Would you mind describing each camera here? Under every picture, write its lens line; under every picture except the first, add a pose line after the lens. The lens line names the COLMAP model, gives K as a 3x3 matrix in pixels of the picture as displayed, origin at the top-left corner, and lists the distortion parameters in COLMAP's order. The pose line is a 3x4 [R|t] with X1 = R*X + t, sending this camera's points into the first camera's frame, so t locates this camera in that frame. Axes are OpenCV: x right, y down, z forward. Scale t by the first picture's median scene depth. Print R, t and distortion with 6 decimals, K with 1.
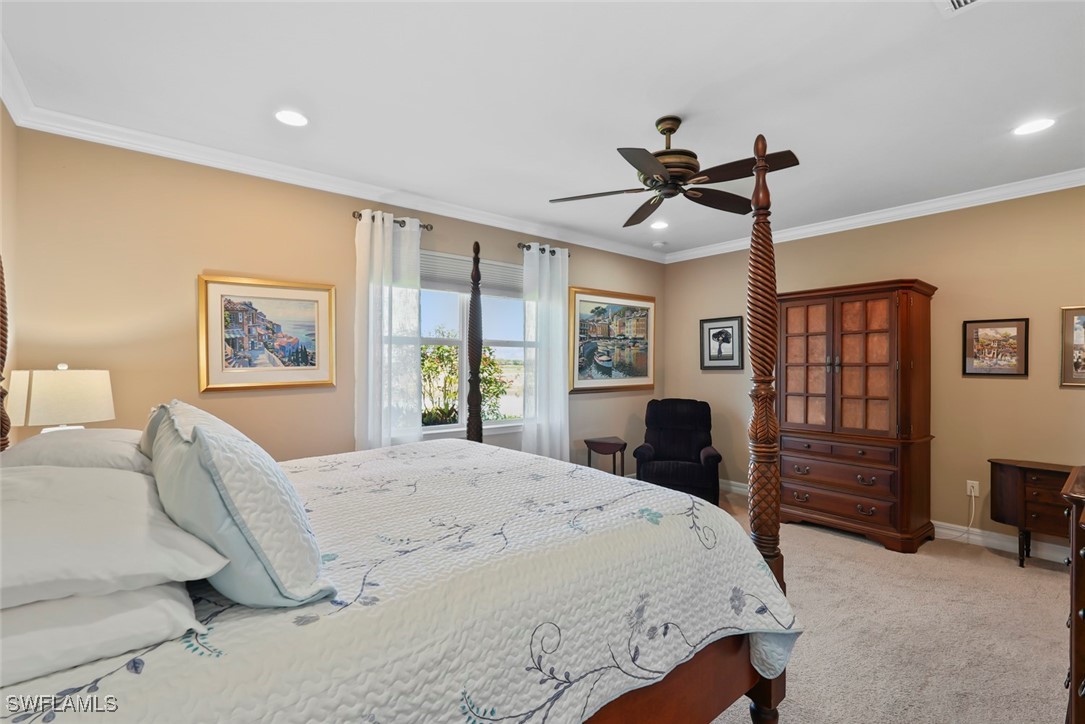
lens RADIAL K [[489.7, 0, 545.8], [0, 489.7, 360.2], [0, 0, 1]] dist [-0.013428, 0.007230]
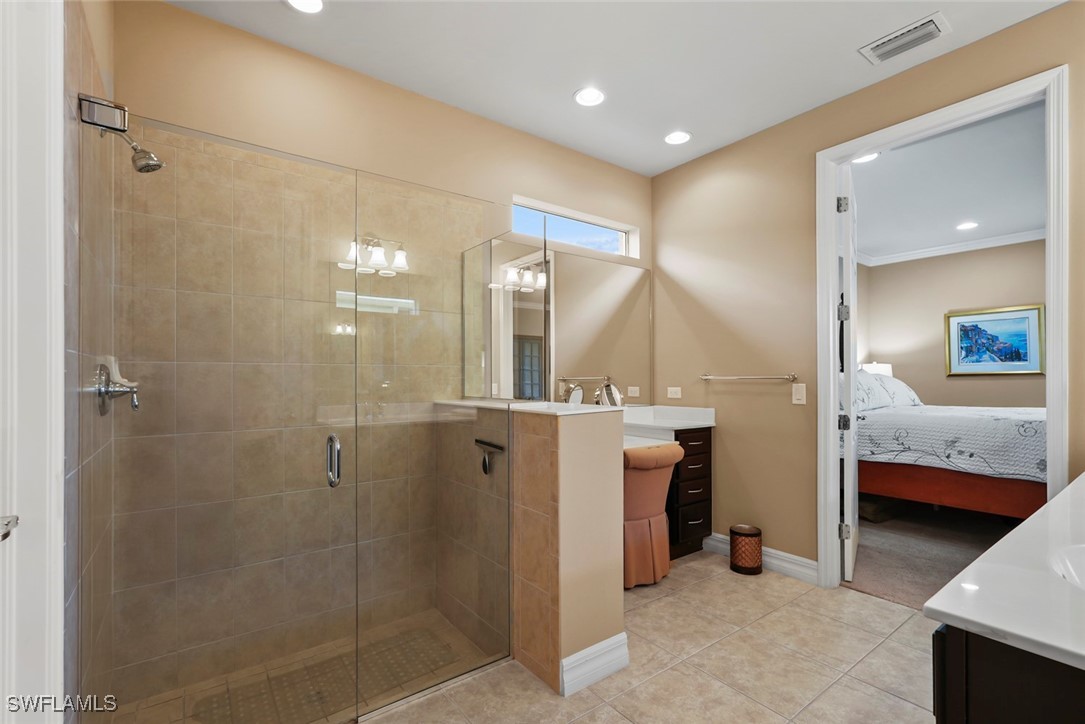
lens RADIAL K [[489.7, 0, 536.7], [0, 489.7, 377.7], [0, 0, 1]] dist [-0.013428, 0.007230]
pose [[-0.054005, -0.000491, -0.998541, 1.108191], [0.004382, 0.999990, -0.000729, 0.057807], [0.998531, -0.004415, -0.054002, -0.420168]]
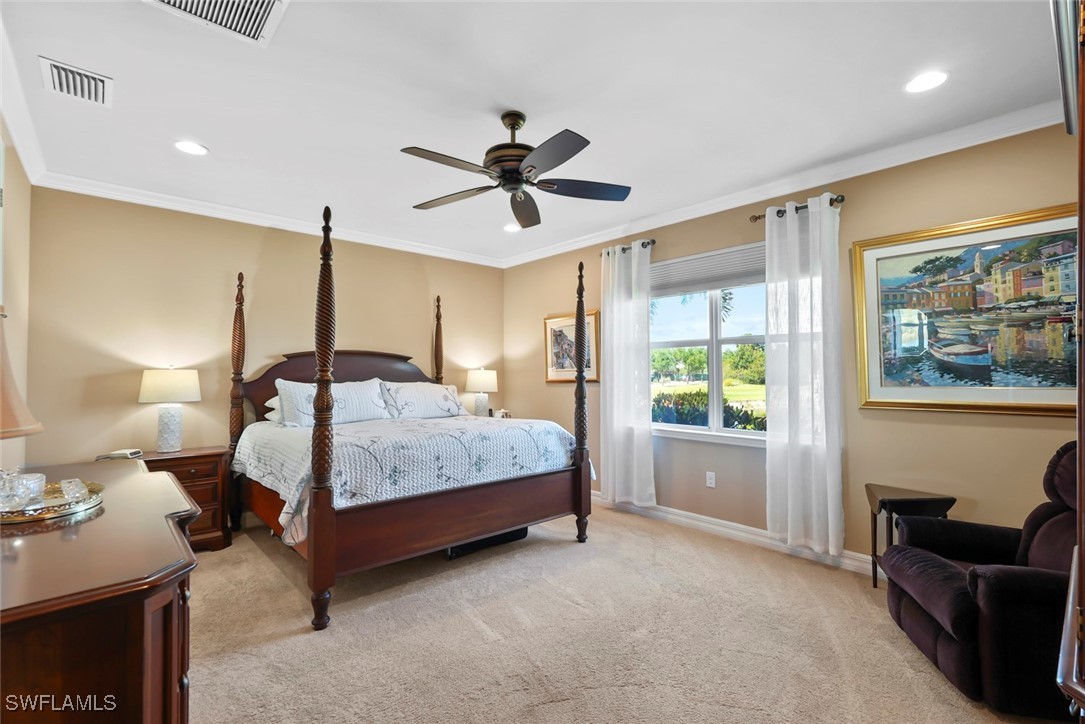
lens RADIAL K [[489.7, 0, 538.2], [0, 489.7, 363.5], [0, 0, 1]] dist [-0.013428, 0.007230]
pose [[0.038608, -0.023531, -0.998977, 0.983809], [0.007317, 0.999703, -0.023265, 0.031798], [0.999228, -0.006412, 0.038769, 0.803799]]
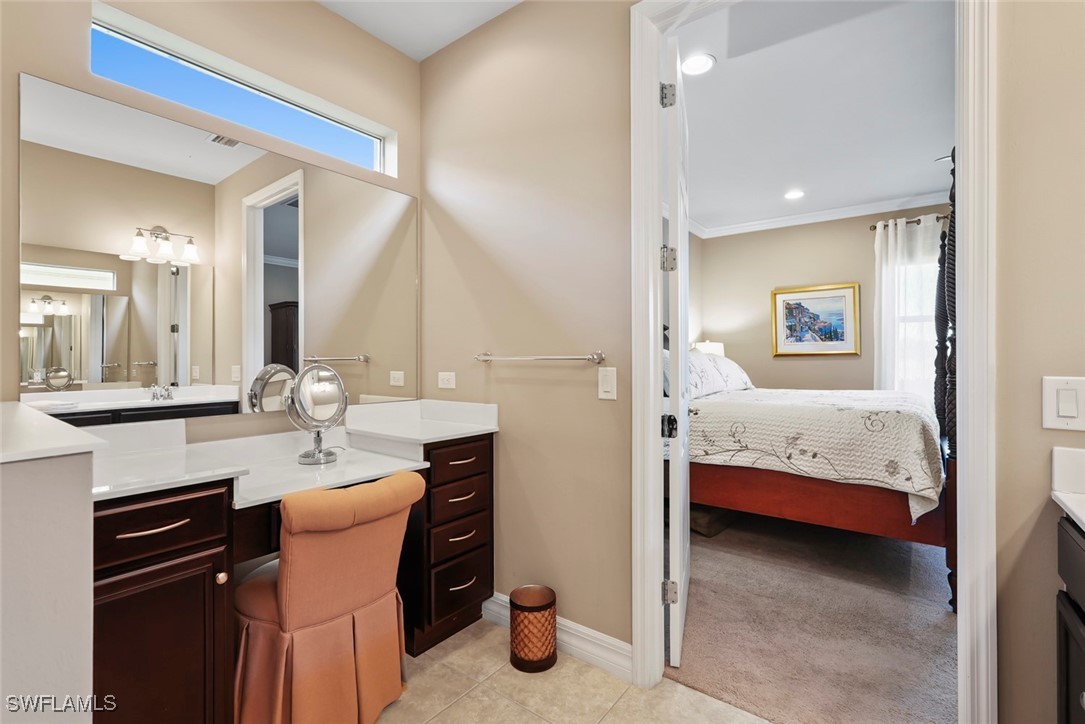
lens RADIAL K [[489.7, 0, 537.2], [0, 489.7, 358.0], [0, 0, 1]] dist [-0.013428, 0.007230]
pose [[0.218042, -0.000141, -0.975939, 0.752799], [0.004367, 0.999990, 0.000831, 0.058585], [0.975930, -0.004443, 0.218040, -0.206134]]
